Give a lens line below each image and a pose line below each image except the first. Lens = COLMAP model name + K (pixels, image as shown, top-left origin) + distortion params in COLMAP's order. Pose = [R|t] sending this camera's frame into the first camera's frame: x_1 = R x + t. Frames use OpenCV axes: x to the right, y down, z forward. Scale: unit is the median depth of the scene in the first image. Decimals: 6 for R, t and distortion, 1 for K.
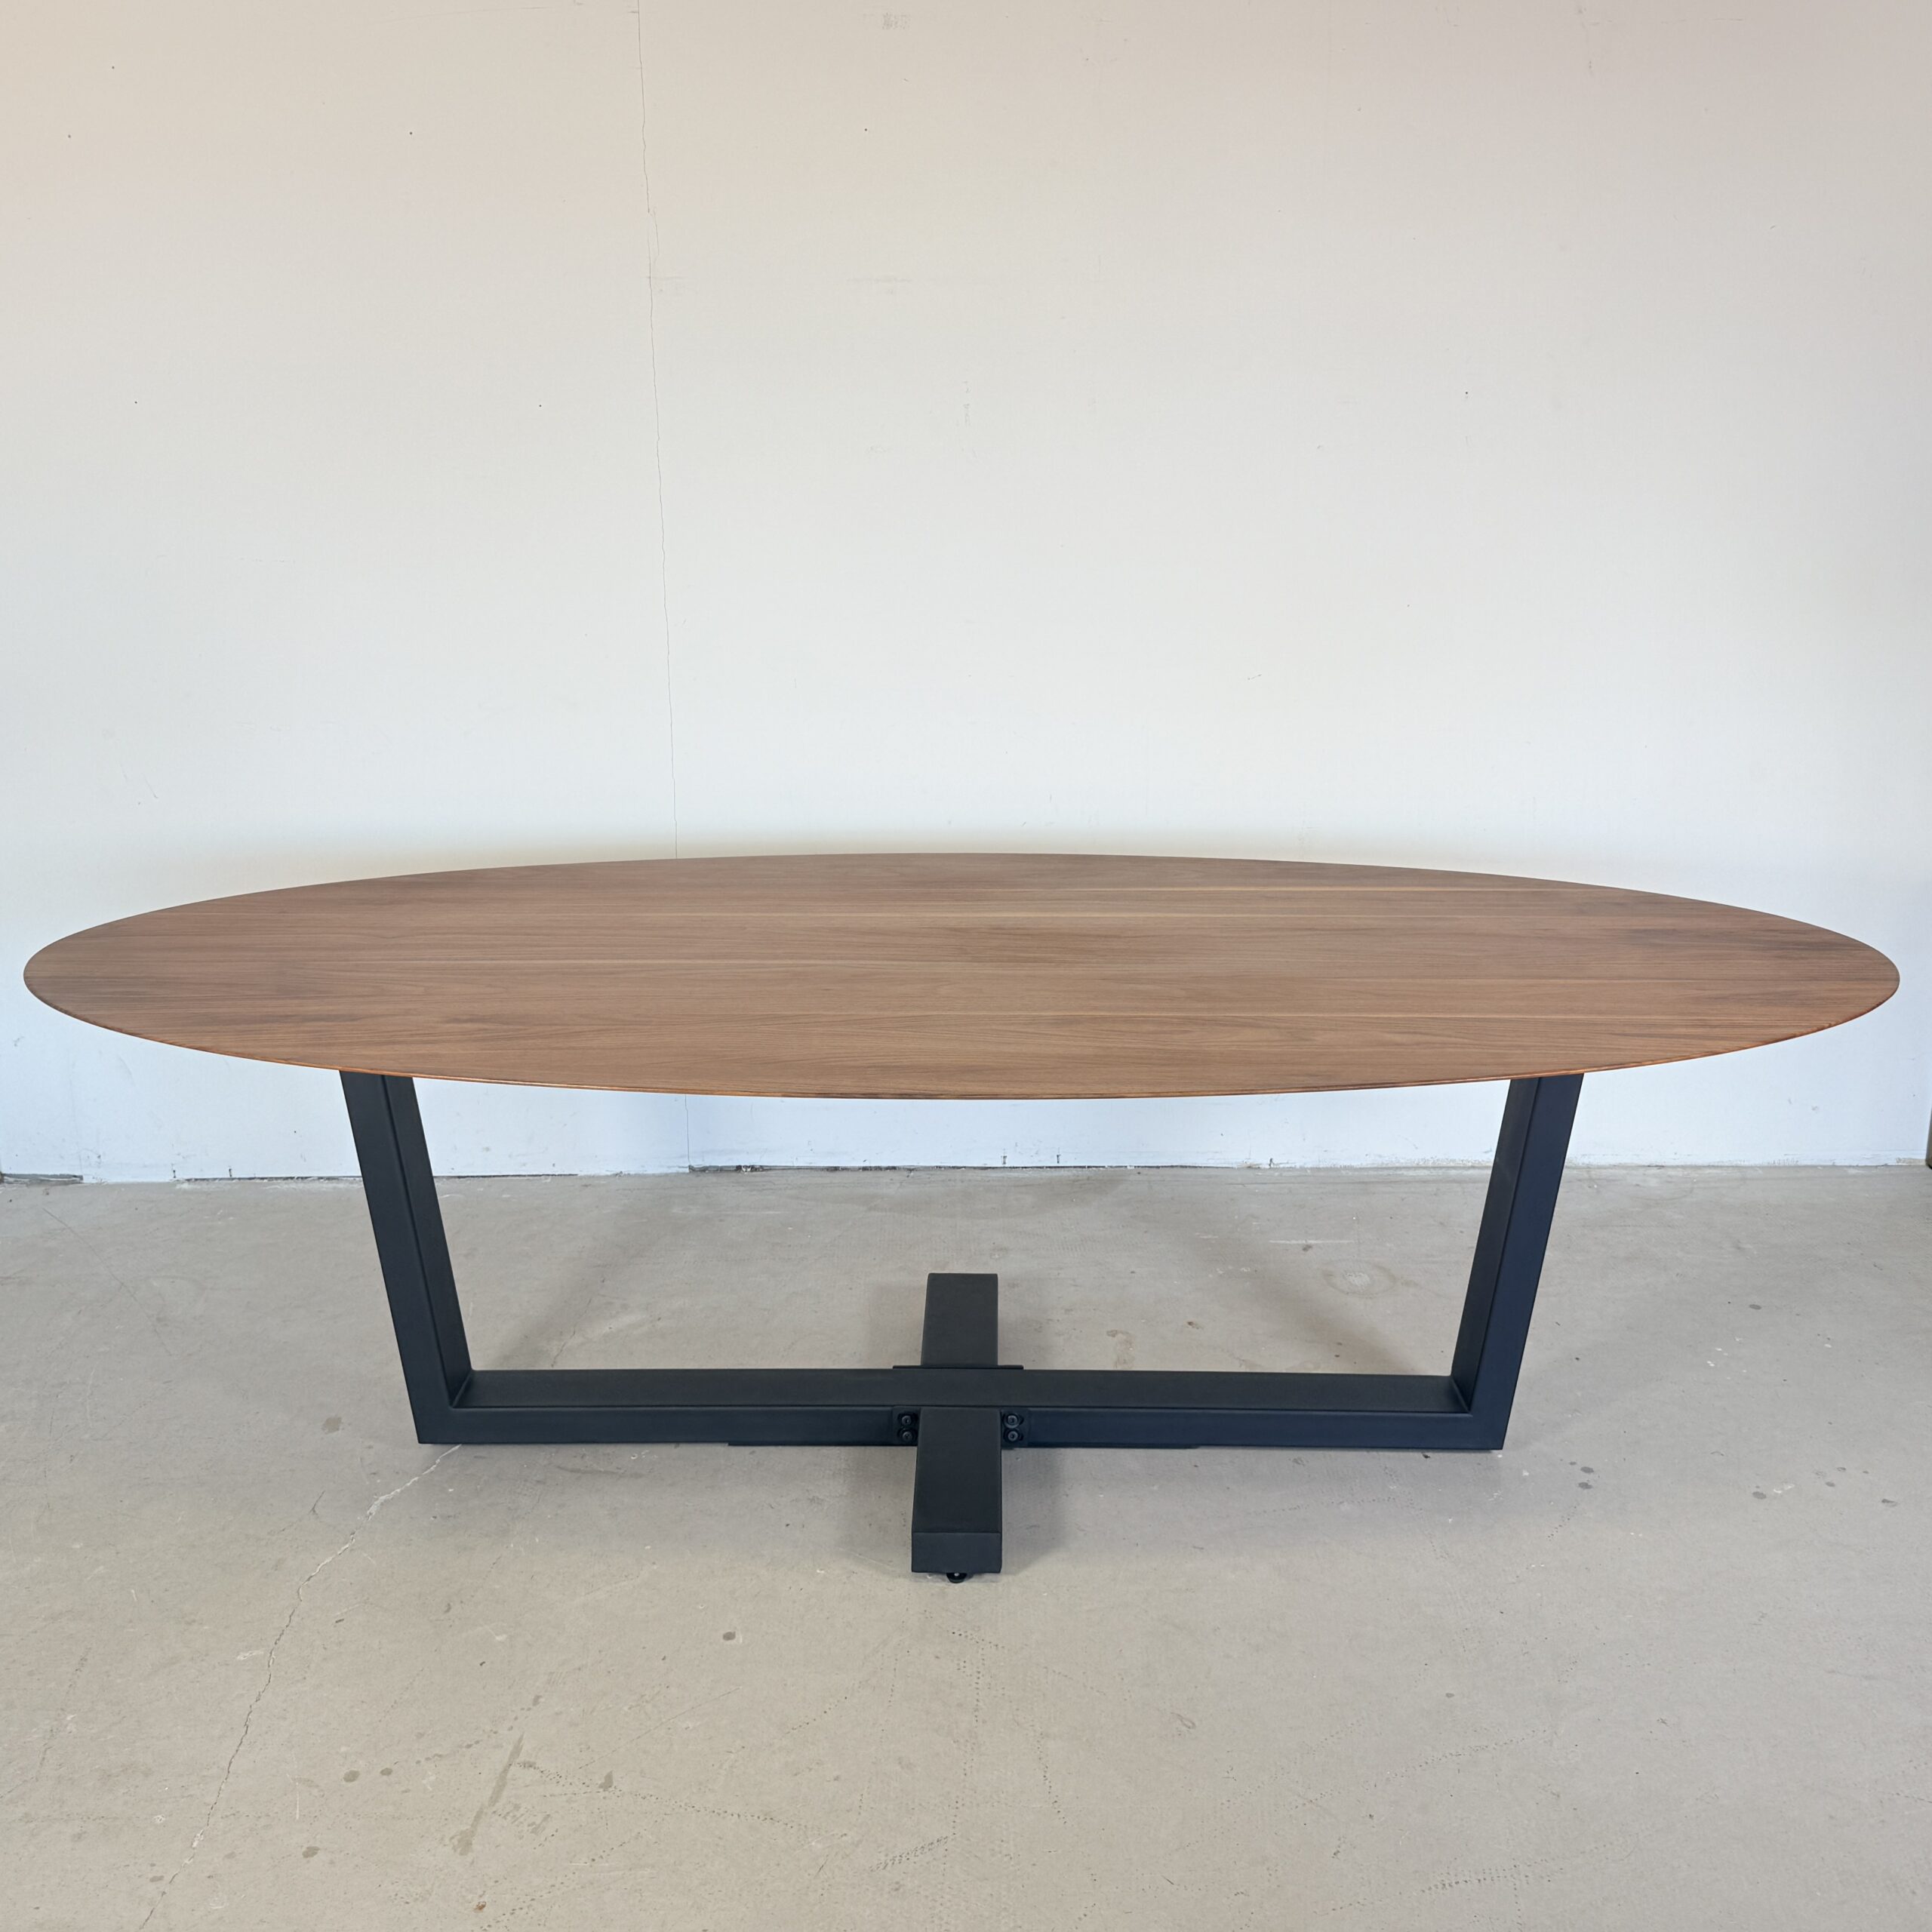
lens RADIAL K [[1738.2, 0, 930.6], [0, 1738.2, 992.4], [0, 0, 1]] dist [0.023178, -0.051186]
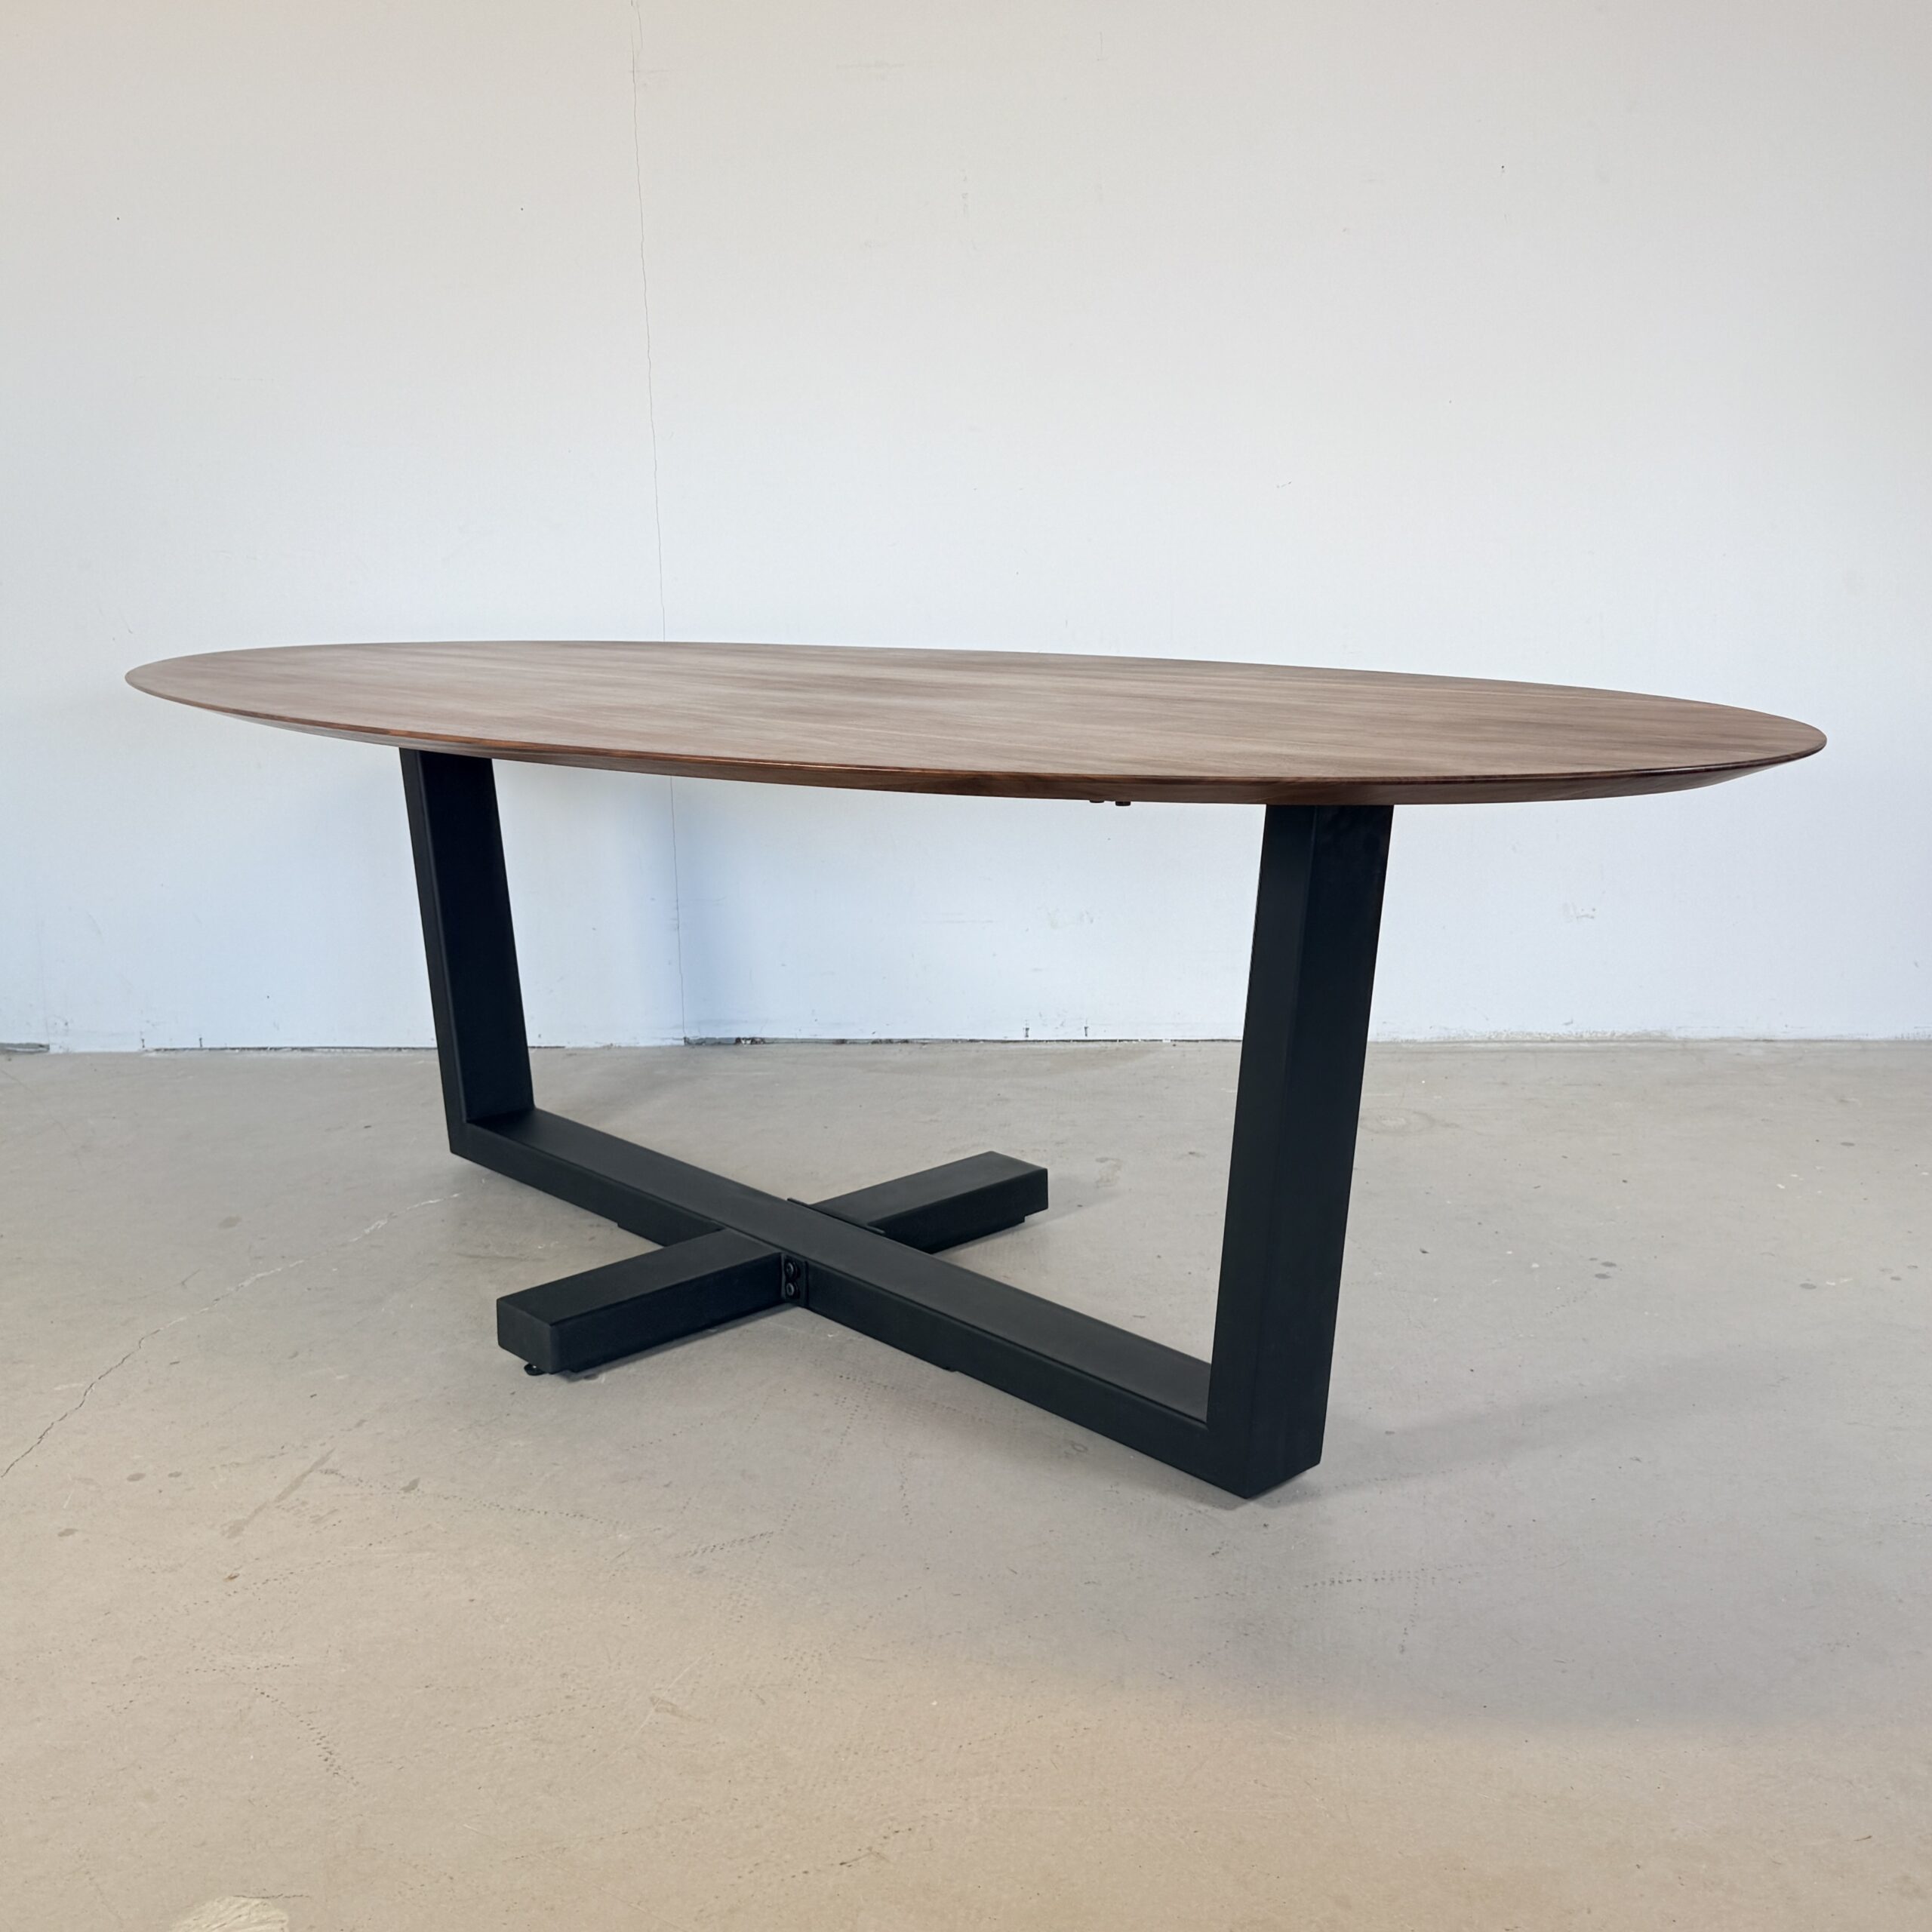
lens RADIAL K [[1876.0, 0, 992.6], [0, 1876.0, 939.3], [0, 0, 1]] dist [-0.003530, 0.000000]
pose [[0.997580, -0.000981, -0.069516, 0.106527], [-0.005185, 0.996066, -0.088458, 0.155393], [0.069330, 0.088605, 0.993651, 0.027154]]
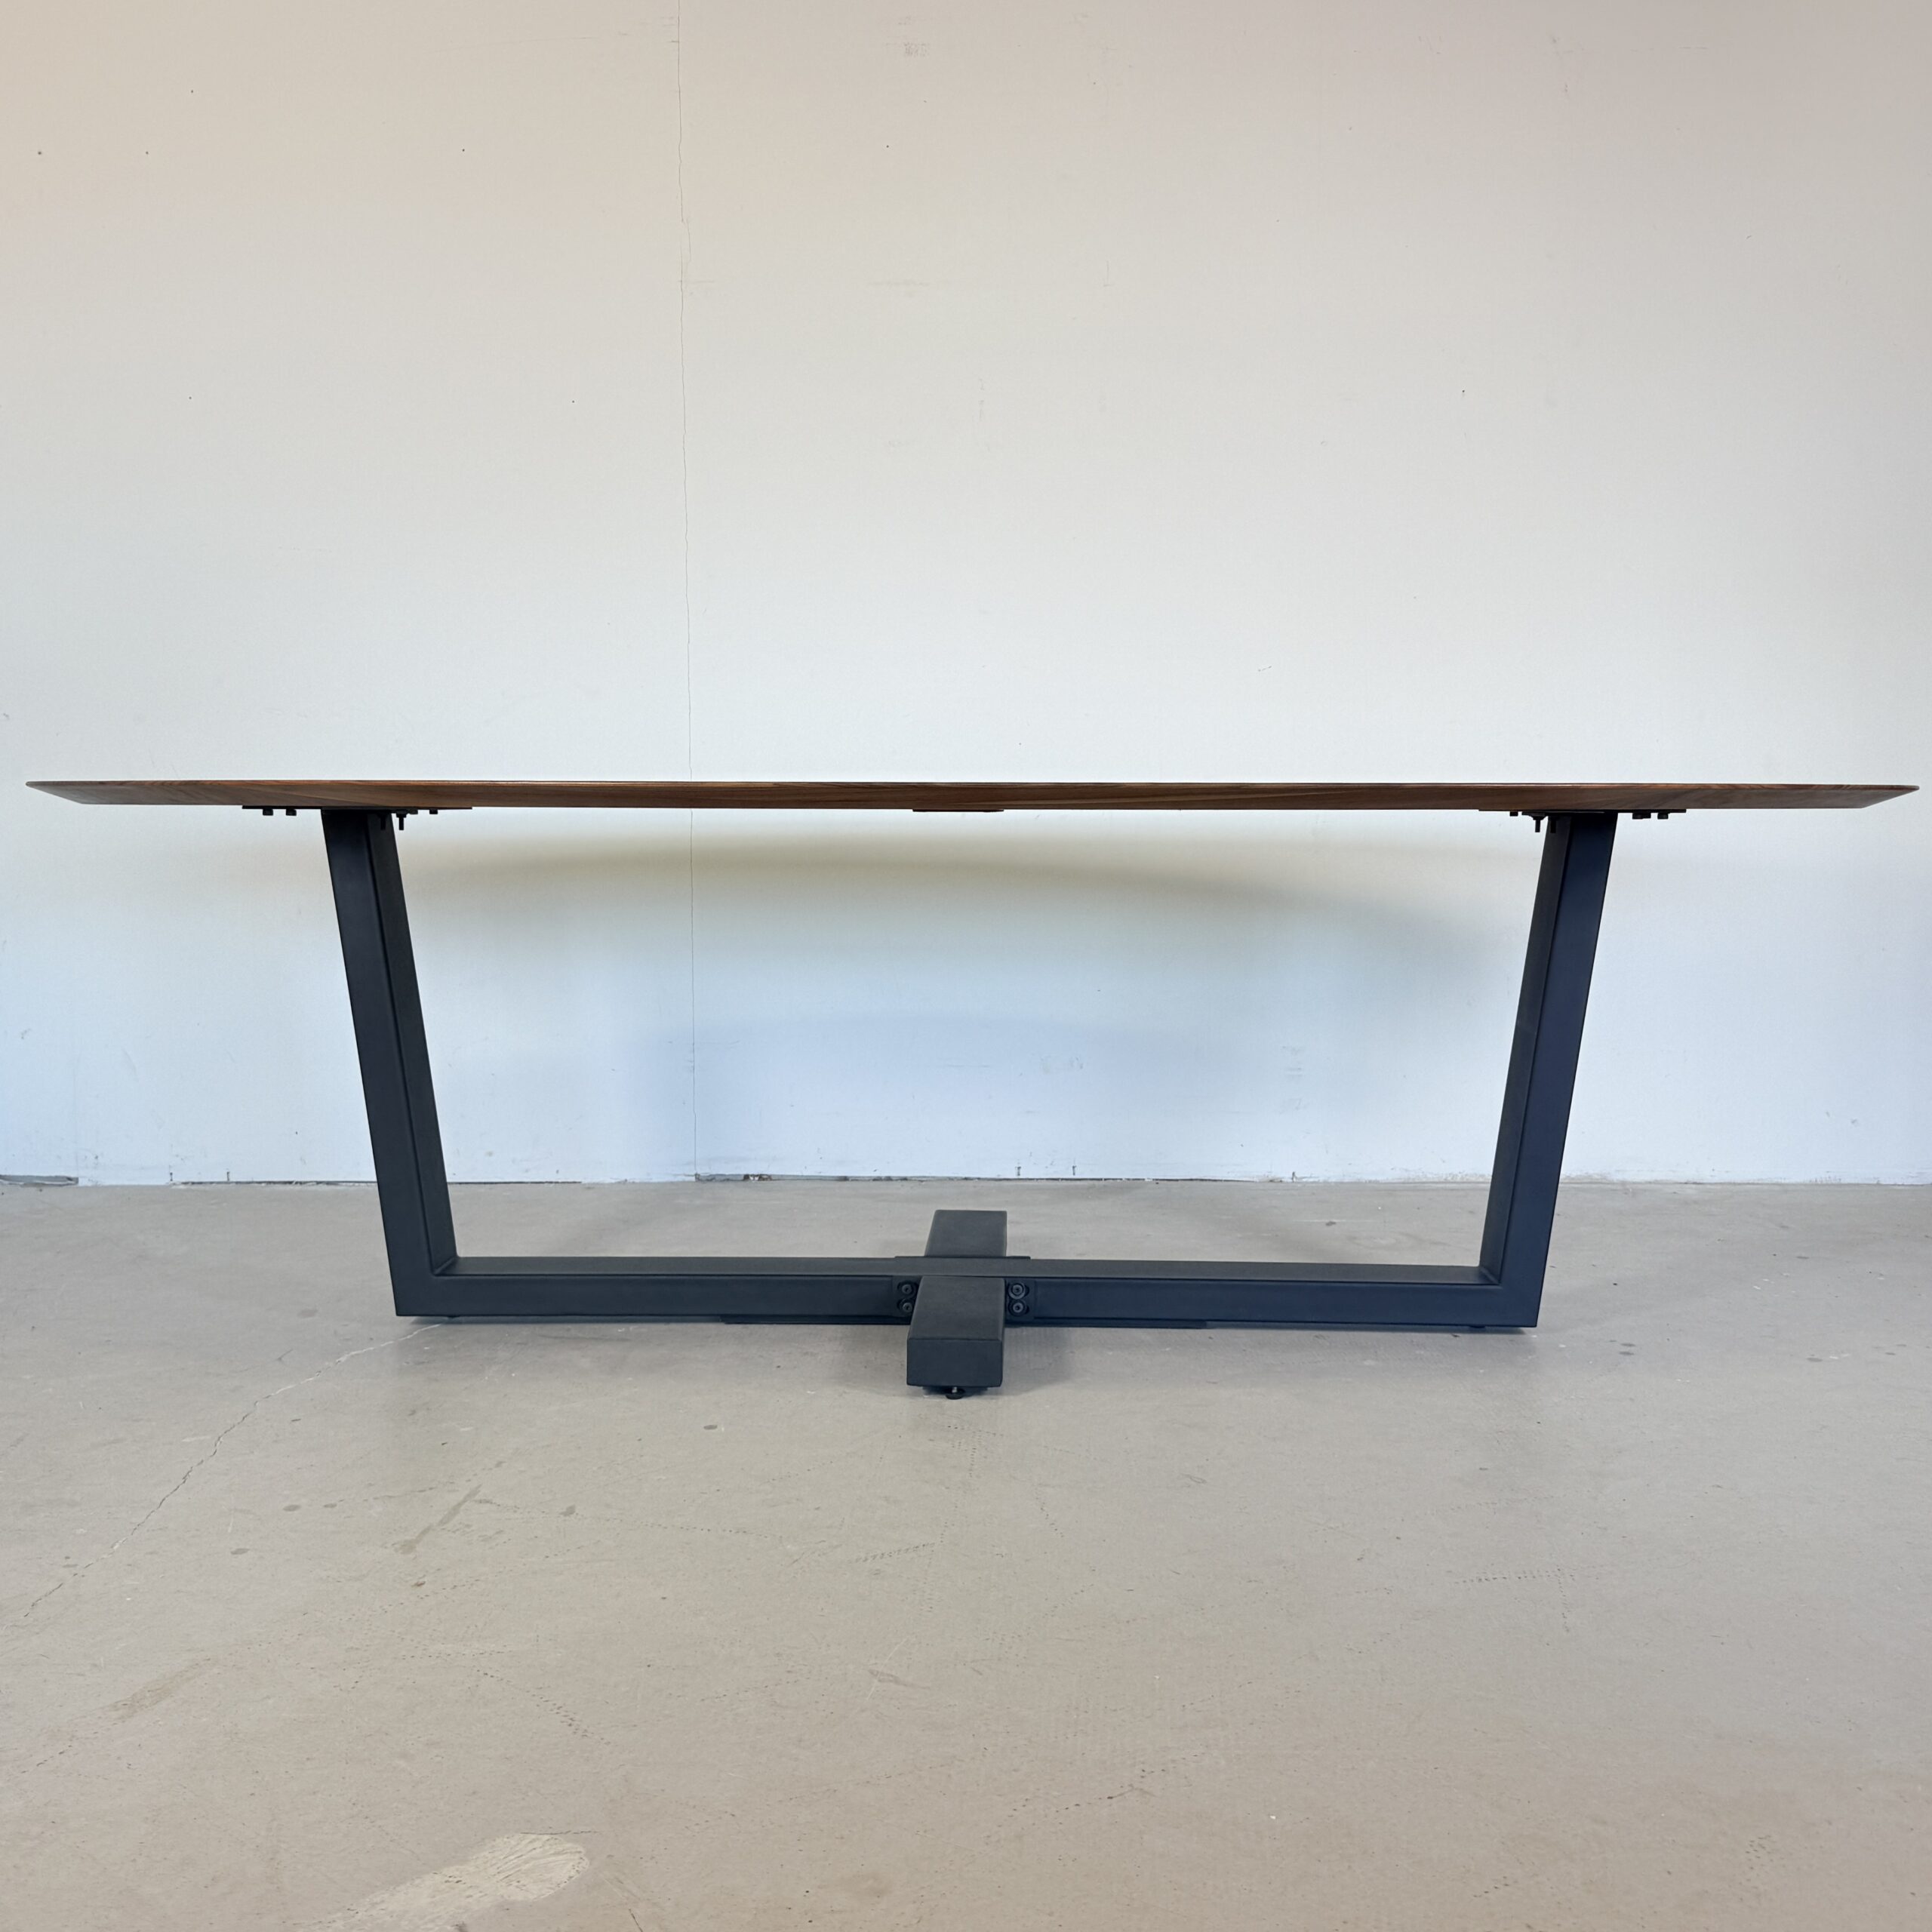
lens RADIAL K [[1738.2, 0, 938.4], [0, 1738.2, 1055.4], [0, 0, 1]] dist [0.023178, -0.051186]
pose [[0.999852, 0.007092, -0.015703, 0.014098], [-0.009481, 0.987432, -0.157758, 0.215202], [0.014387, 0.157884, 0.987353, 0.032300]]
